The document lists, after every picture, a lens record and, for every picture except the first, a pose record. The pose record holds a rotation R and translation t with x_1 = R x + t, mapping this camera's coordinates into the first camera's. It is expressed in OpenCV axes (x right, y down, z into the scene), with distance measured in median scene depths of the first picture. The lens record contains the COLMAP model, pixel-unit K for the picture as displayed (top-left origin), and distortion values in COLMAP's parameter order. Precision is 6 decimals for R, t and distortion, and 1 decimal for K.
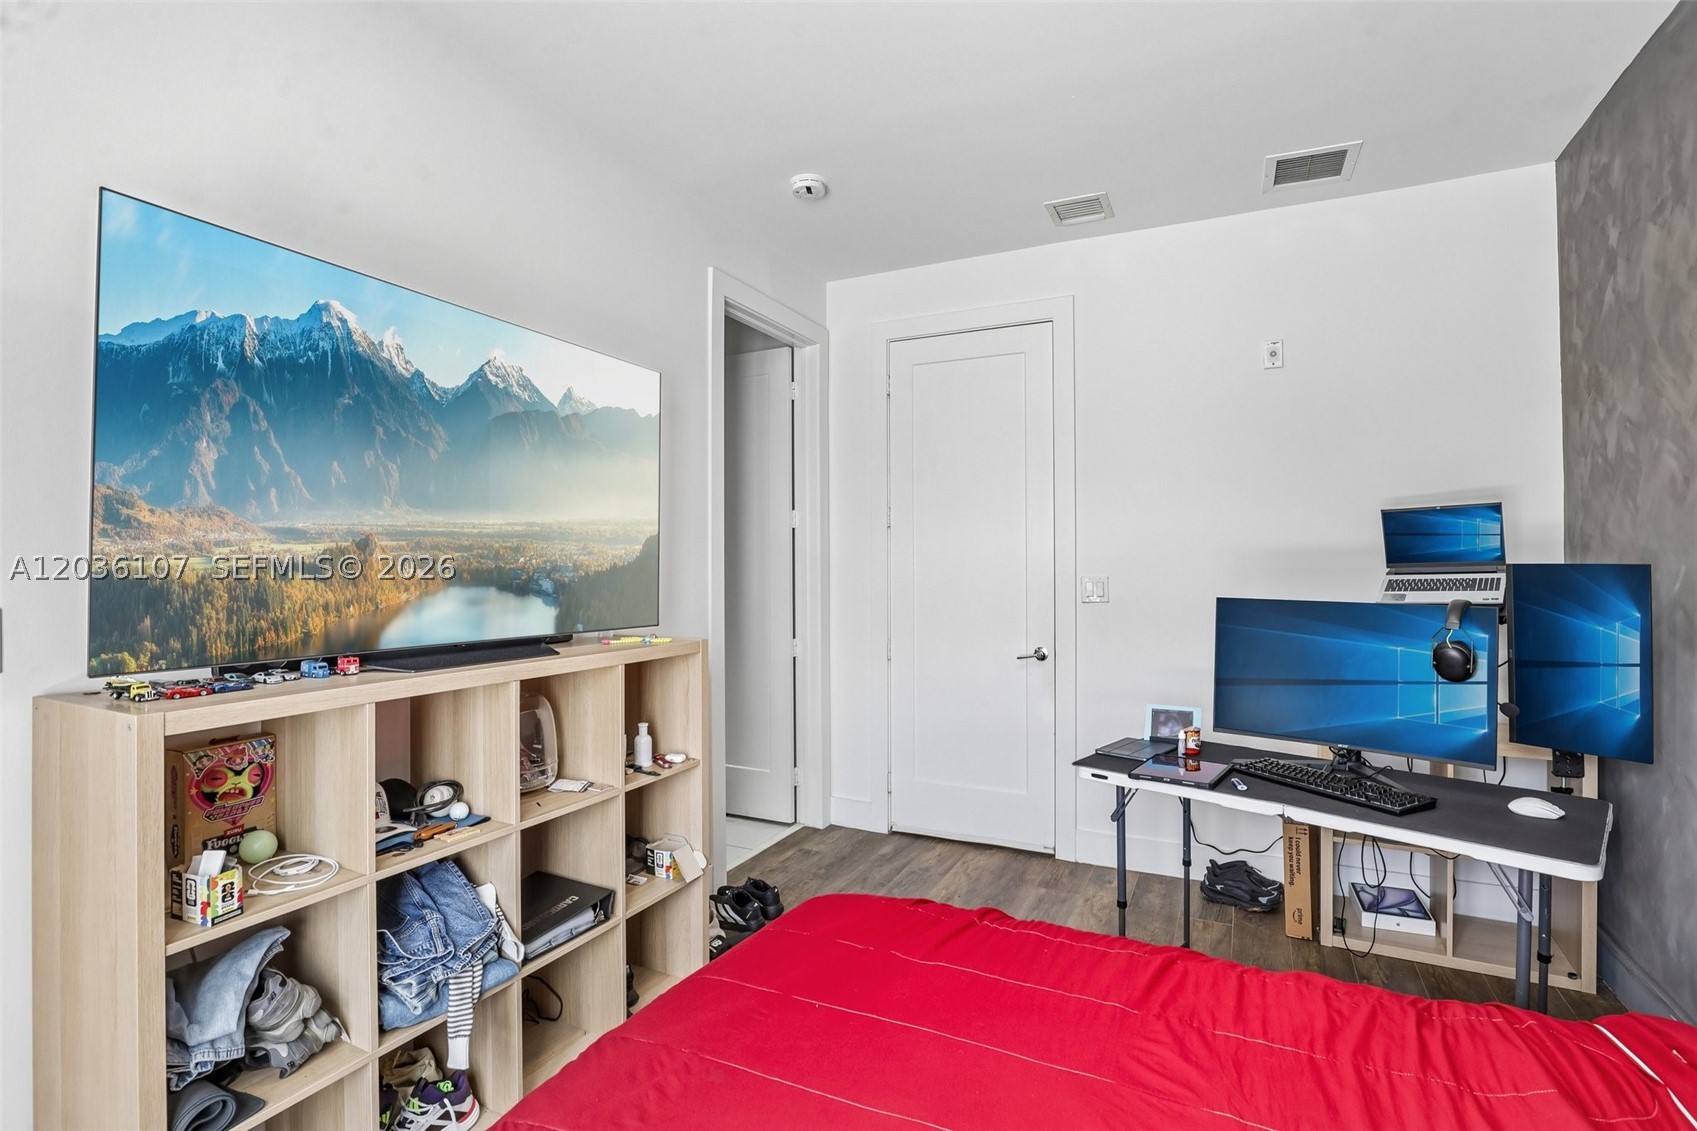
lens RADIAL K [[803.7, 0, 856.0], [0, 803.7, 554.8], [0, 0, 1]] dist [-0.036613, 0.007507]
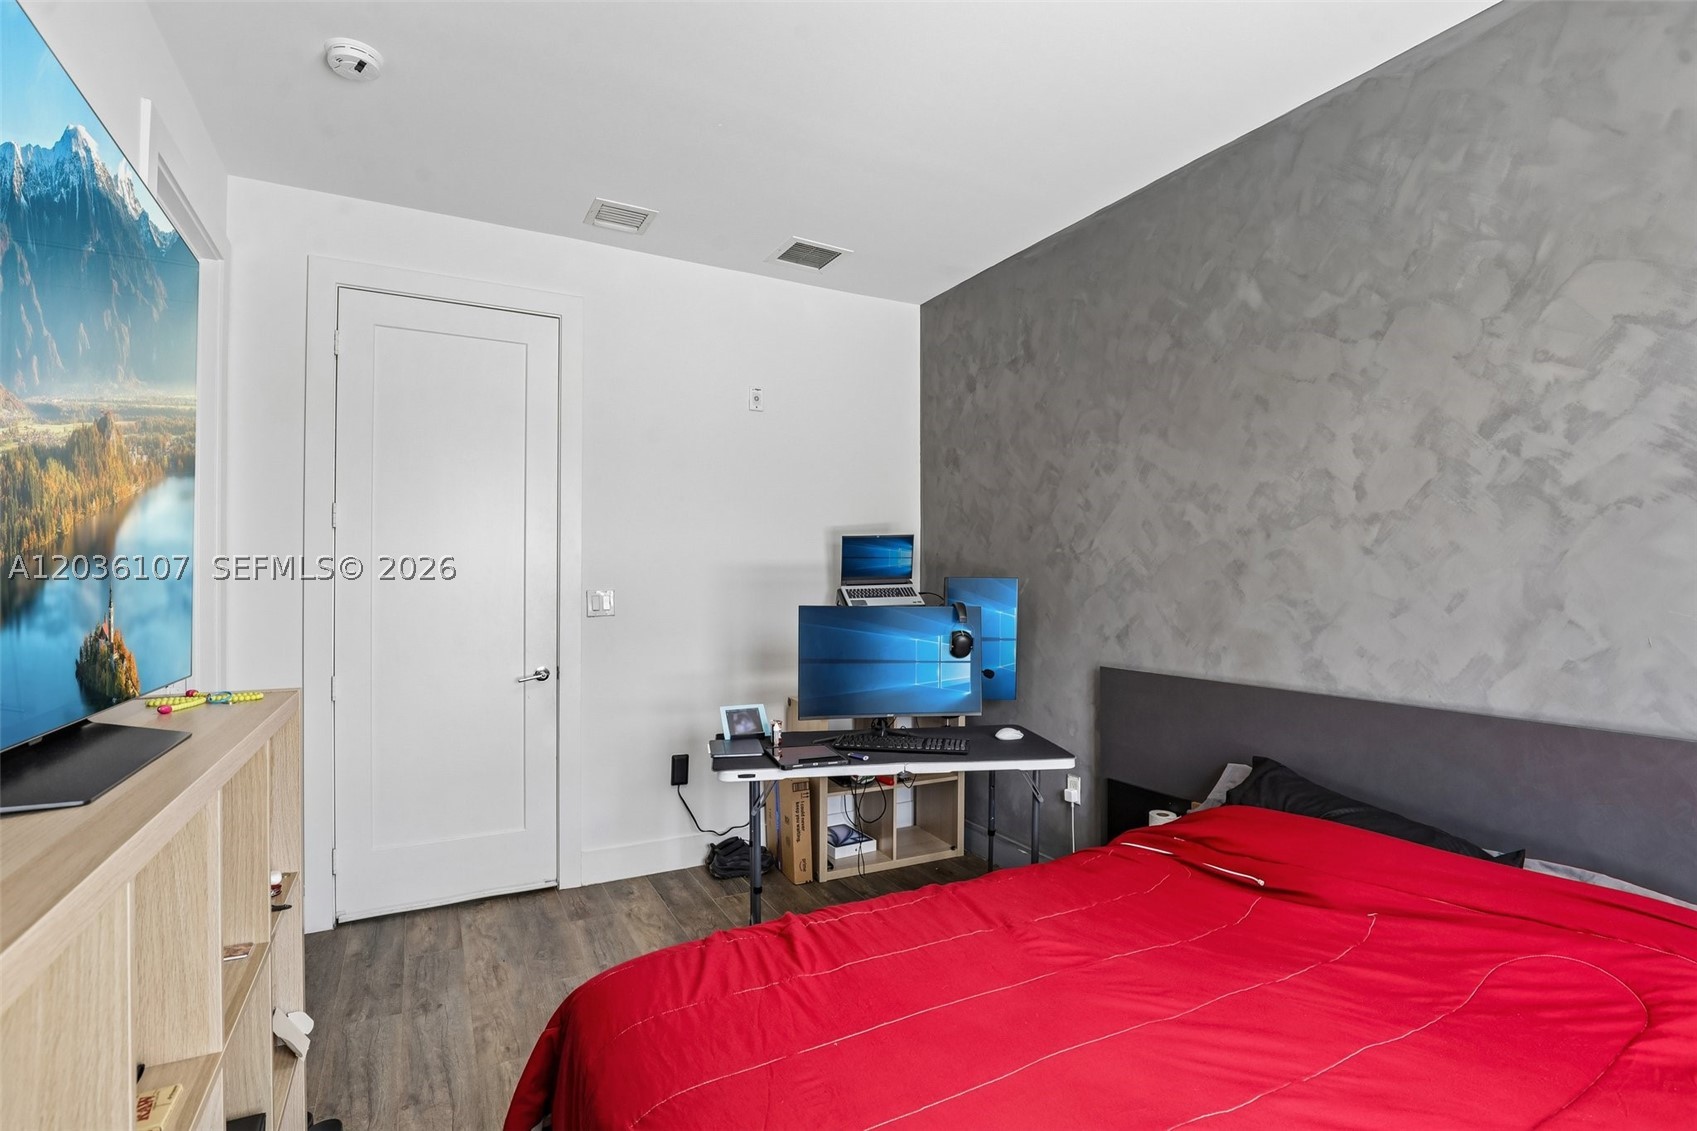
lens RADIAL K [[803.7, 0, 850.1], [0, 803.7, 570.5], [0, 0, 1]] dist [-0.036613, 0.007507]
pose [[0.575277, 0.009149, 0.817907, -0.417928], [-0.010570, 0.999937, -0.003750, 0.004836], [-0.817890, -0.006488, 0.575338, 0.233059]]
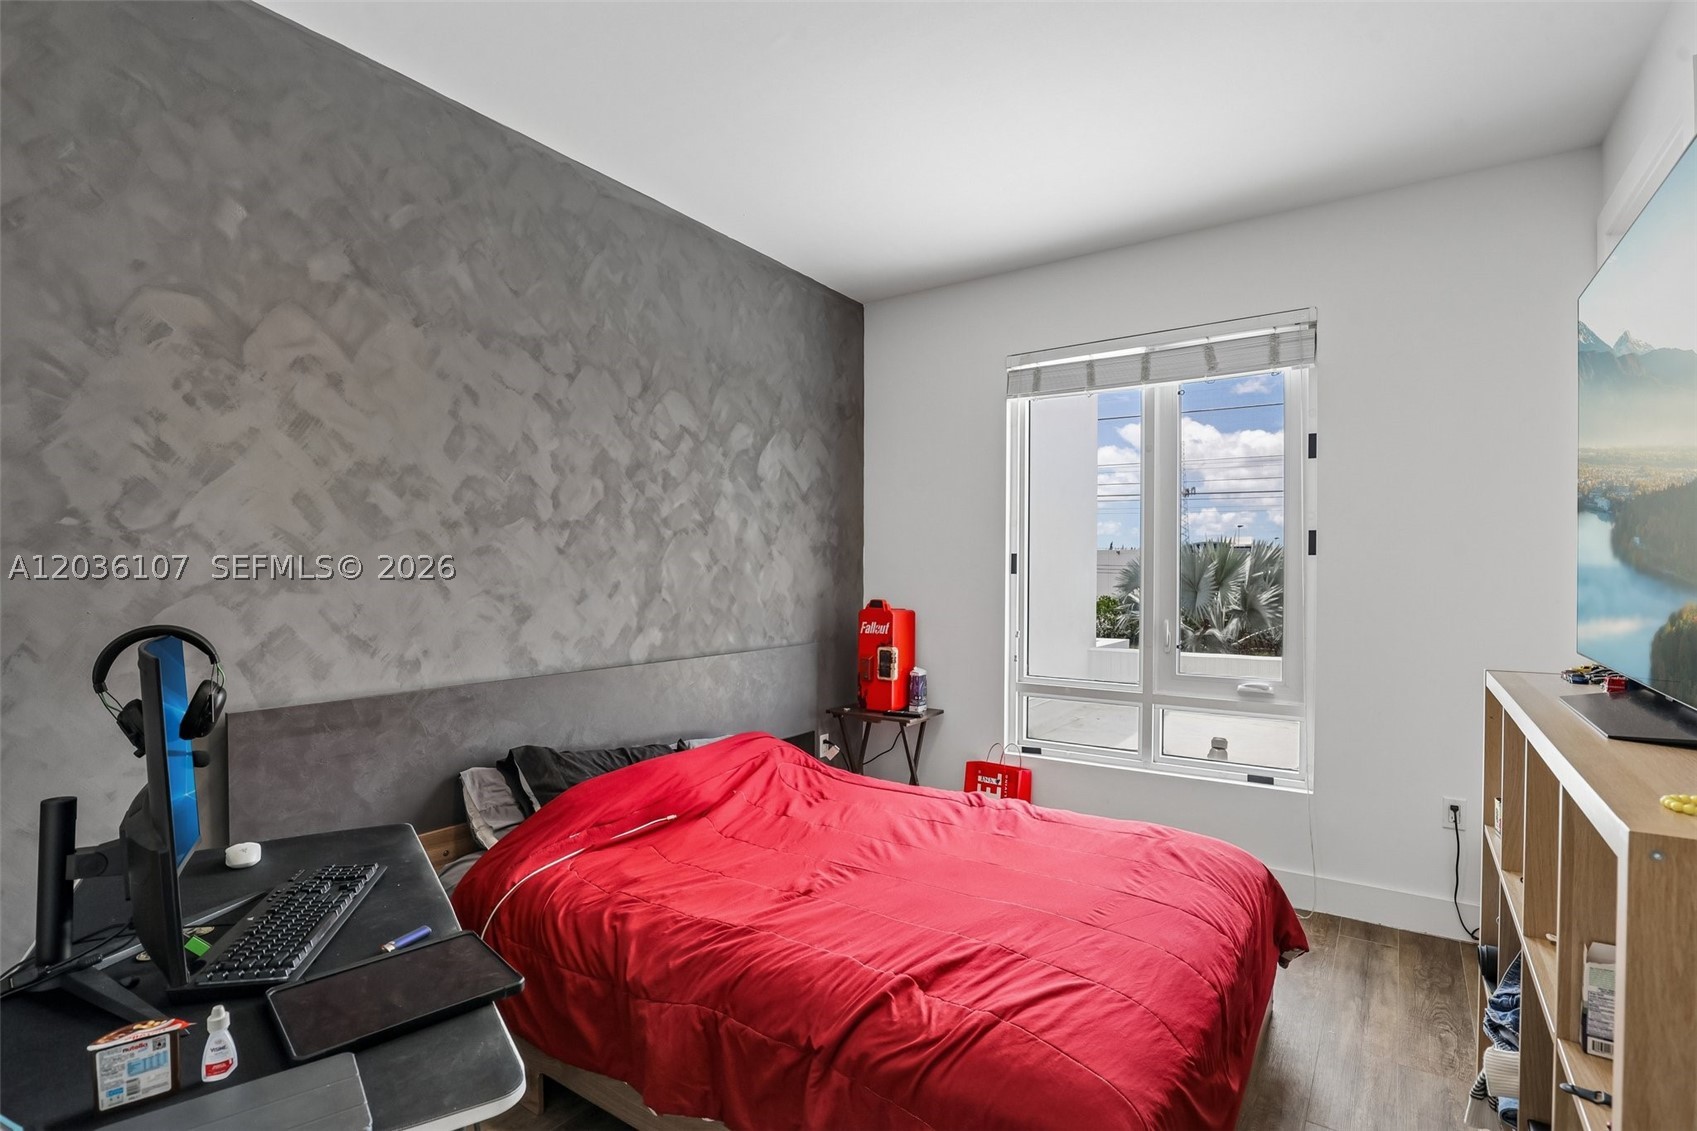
lens RADIAL K [[803.7, 0, 838.2], [0, 803.7, 573.1], [0, 0, 1]] dist [-0.036613, 0.007507]
pose [[-0.989038, -0.004274, 0.147601, 0.070987], [-0.005376, 0.999961, -0.007068, 0.008642], [-0.147565, -0.007784, -0.989022, 1.214671]]
